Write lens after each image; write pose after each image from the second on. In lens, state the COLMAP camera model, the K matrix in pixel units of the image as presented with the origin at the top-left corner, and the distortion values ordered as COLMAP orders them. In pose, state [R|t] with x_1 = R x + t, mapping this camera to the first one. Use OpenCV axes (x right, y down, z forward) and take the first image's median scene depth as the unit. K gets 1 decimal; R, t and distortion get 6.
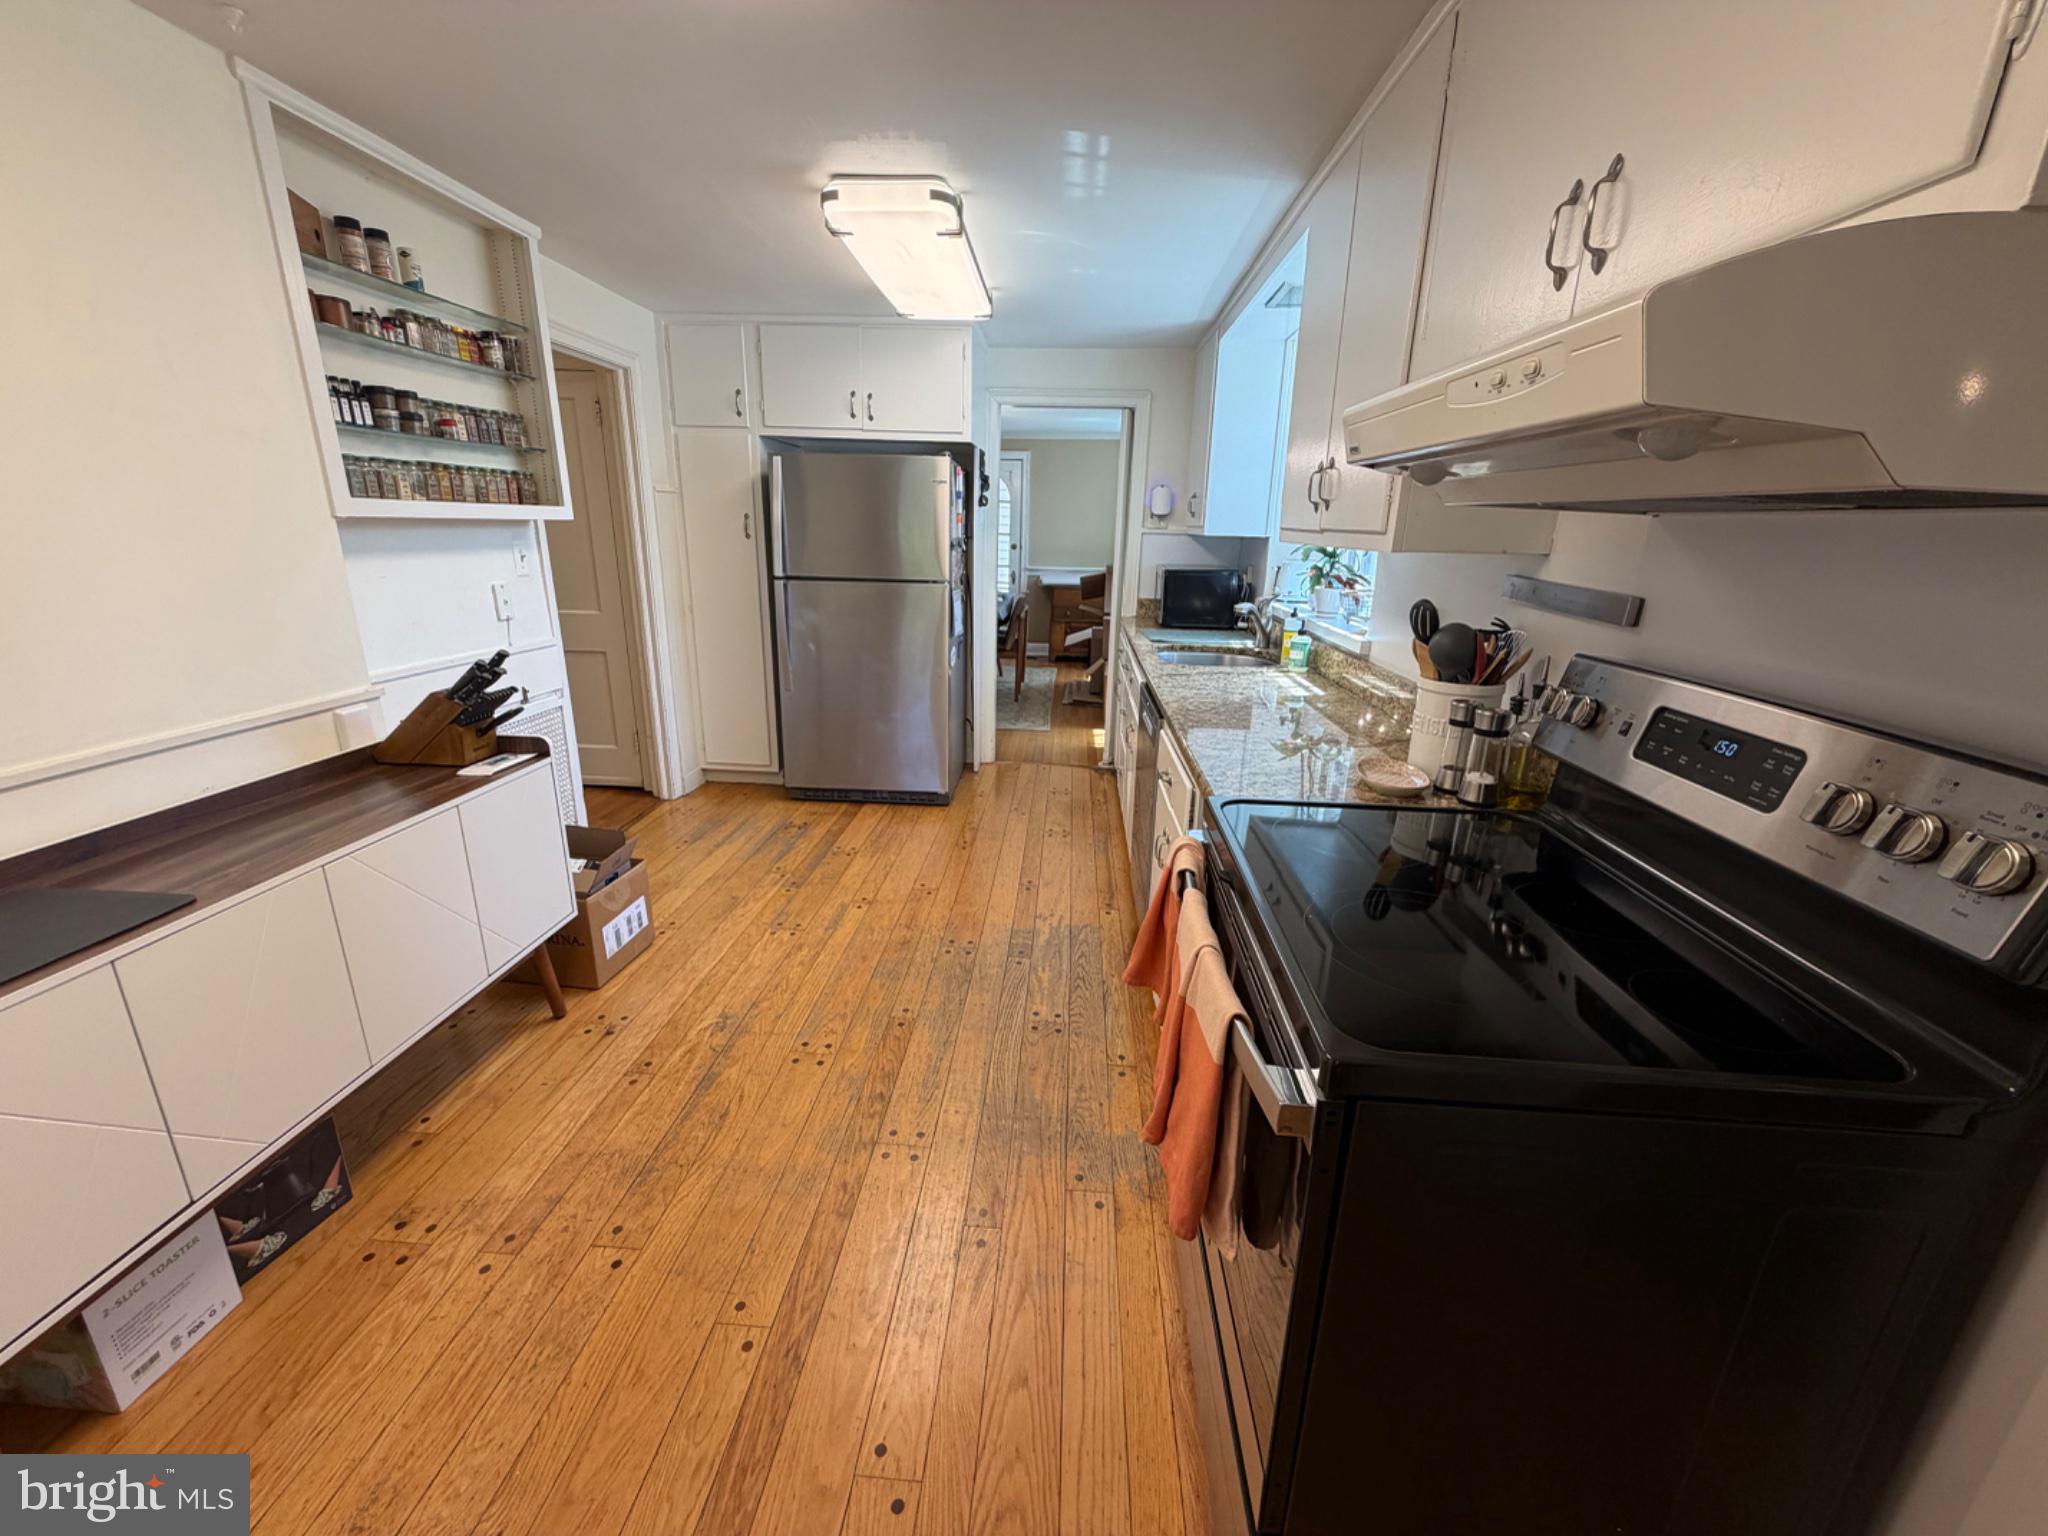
lens RADIAL K [[818.8, 0, 1017.1], [0, 818.8, 771.1], [0, 0, 1]] dist [0.000344, 0.000119]
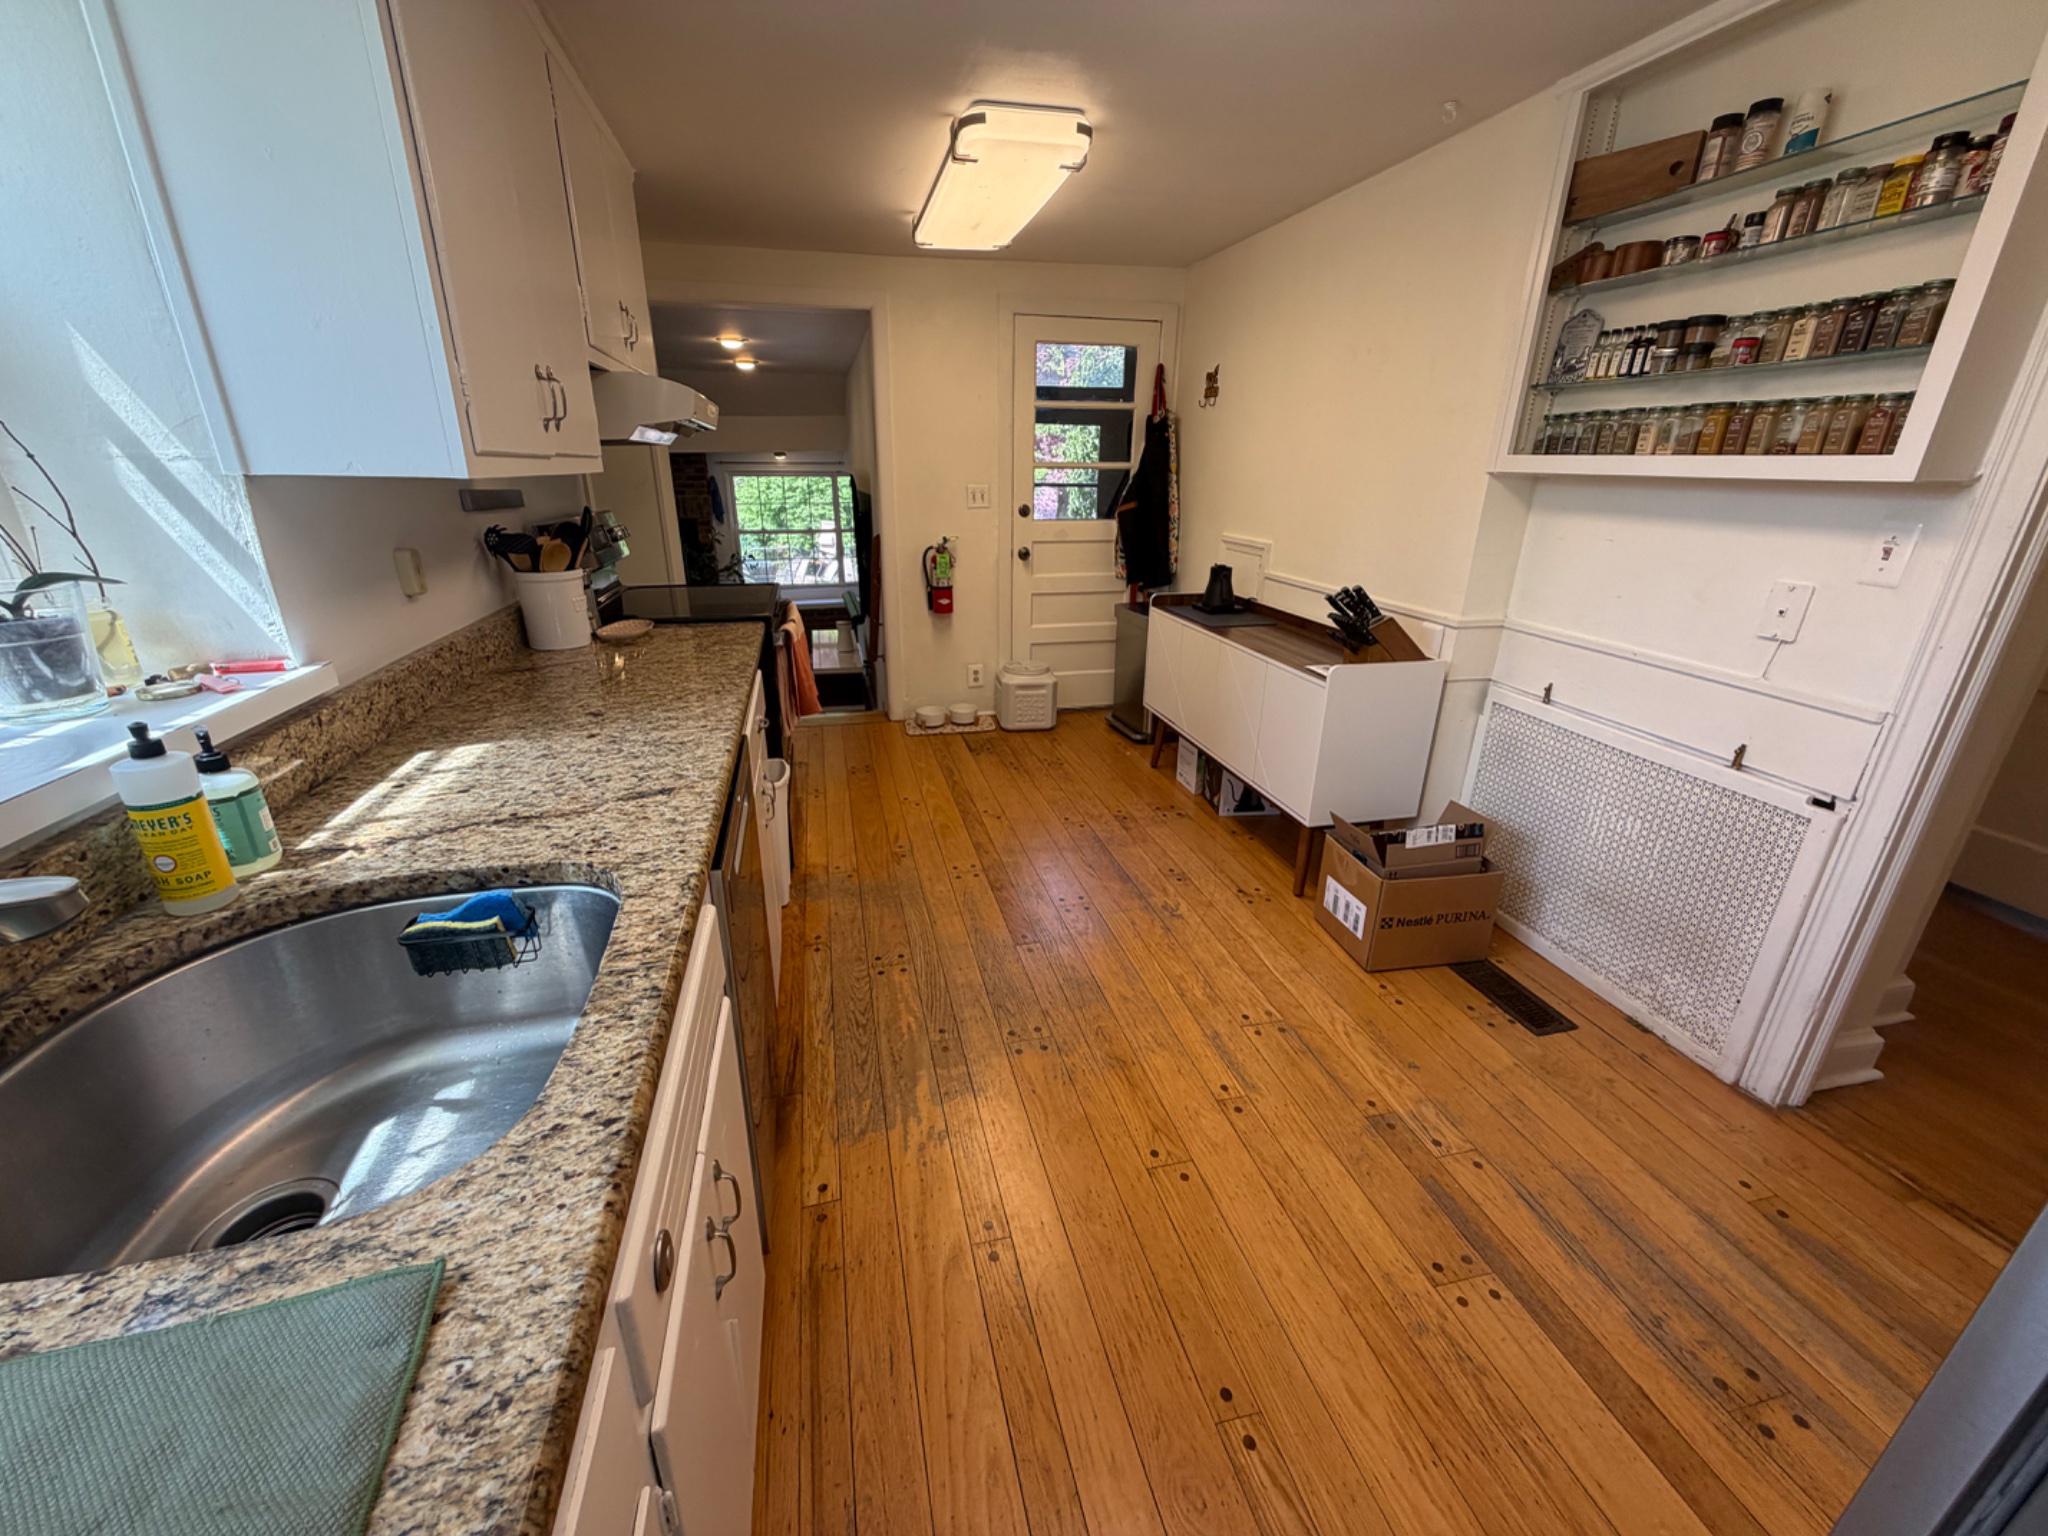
lens RADIAL K [[818.8, 0, 1017.1], [0, 818.8, 771.1], [0, 0, 1]] dist [0.000344, 0.000119]
pose [[-0.953585, 0.074570, -0.291744, 0.157675], [-0.119051, 0.796555, 0.592728, -0.476997], [0.276590, 0.599949, -0.750706, 1.593096]]
